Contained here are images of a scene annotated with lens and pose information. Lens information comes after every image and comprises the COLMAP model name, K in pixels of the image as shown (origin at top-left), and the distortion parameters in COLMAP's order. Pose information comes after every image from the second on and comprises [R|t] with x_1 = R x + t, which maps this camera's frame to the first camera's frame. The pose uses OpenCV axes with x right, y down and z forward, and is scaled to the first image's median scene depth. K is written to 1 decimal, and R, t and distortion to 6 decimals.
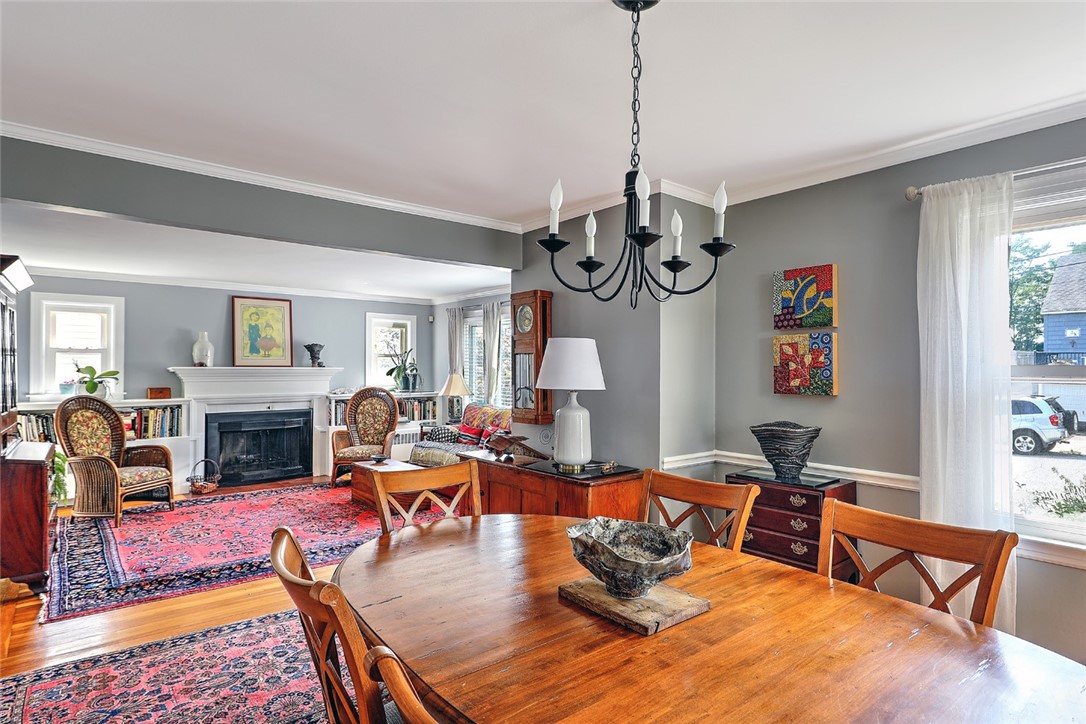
lens RADIAL K [[586.7, 0, 546.3], [0, 586.7, 365.1], [0, 0, 1]] dist [0.002183, -0.000212]
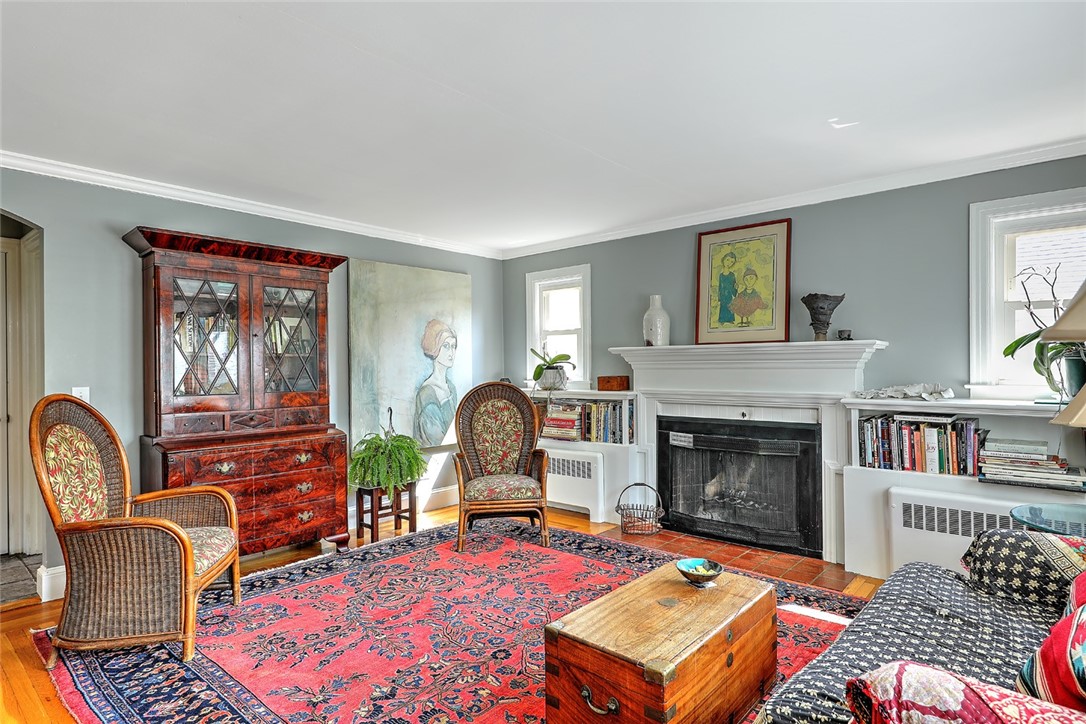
lens RADIAL K [[587.3, 0, 547.7], [0, 587.3, 365.9], [0, 0, 1]] dist [0.021063, -0.000690]
pose [[0.159481, -0.001119, -0.987200, 0.065780], [0.016408, 0.999864, 0.001517, 0.021244], [0.987065, -0.016440, 0.159478, 0.735224]]
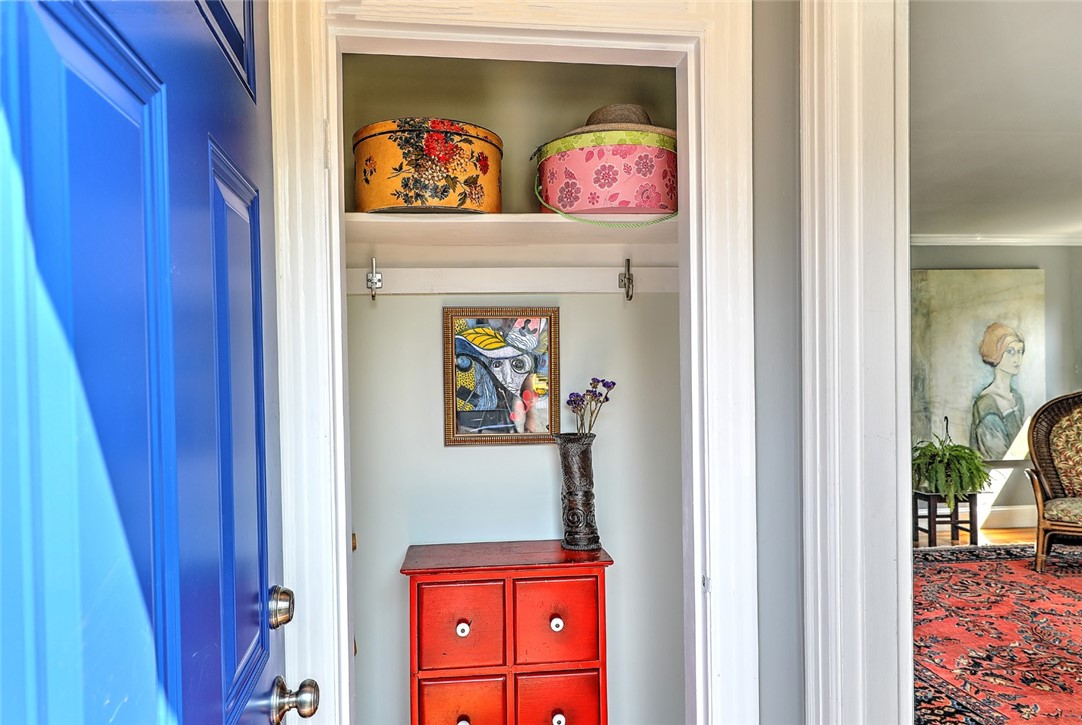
lens RADIAL K [[674.7, 0, 533.2], [0, 674.7, 370.8], [0, 0, 1]] dist [0.007634, 0.003744]
pose [[-0.552704, 0.016472, -0.833215, 0.268715], [0.021527, 0.999753, 0.005485, 0.000863], [0.833099, -0.014905, -0.552923, 0.700226]]
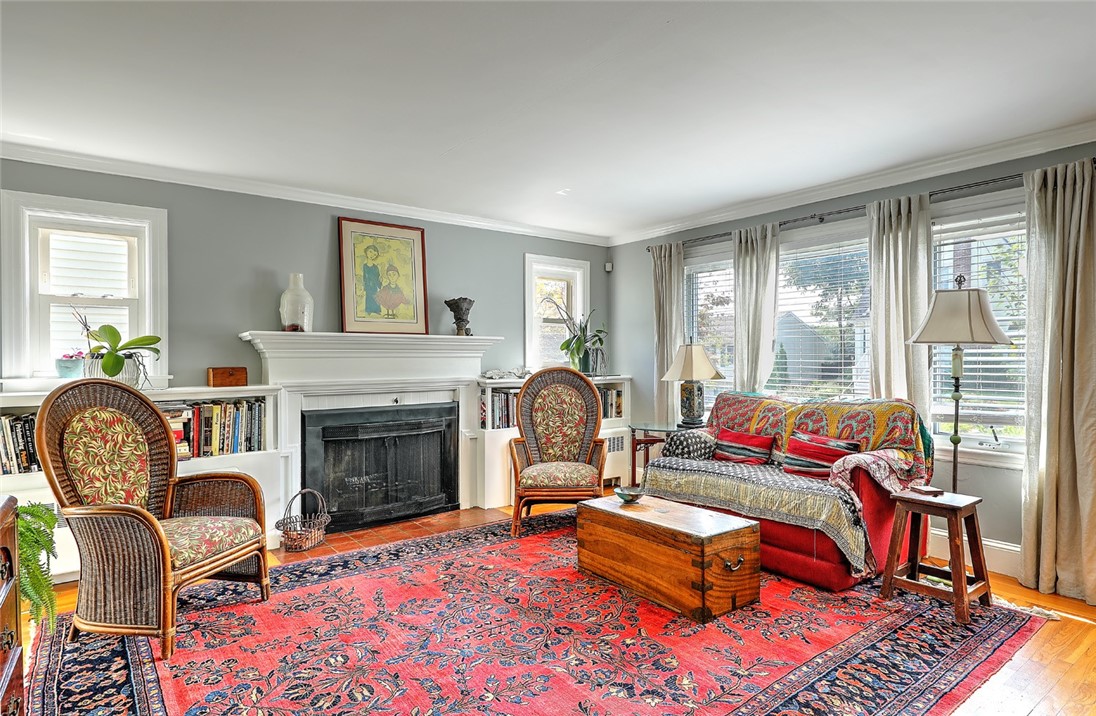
lens RADIAL K [[599.5, 0, 550.0], [0, 599.5, 363.0], [0, 0, 1]] dist [0.004449, 0.001018]
pose [[0.999150, -0.004902, -0.040934, -0.291320], [0.005469, 0.999891, 0.013748, 0.025777], [0.040862, -0.013960, 0.999067, 0.386801]]
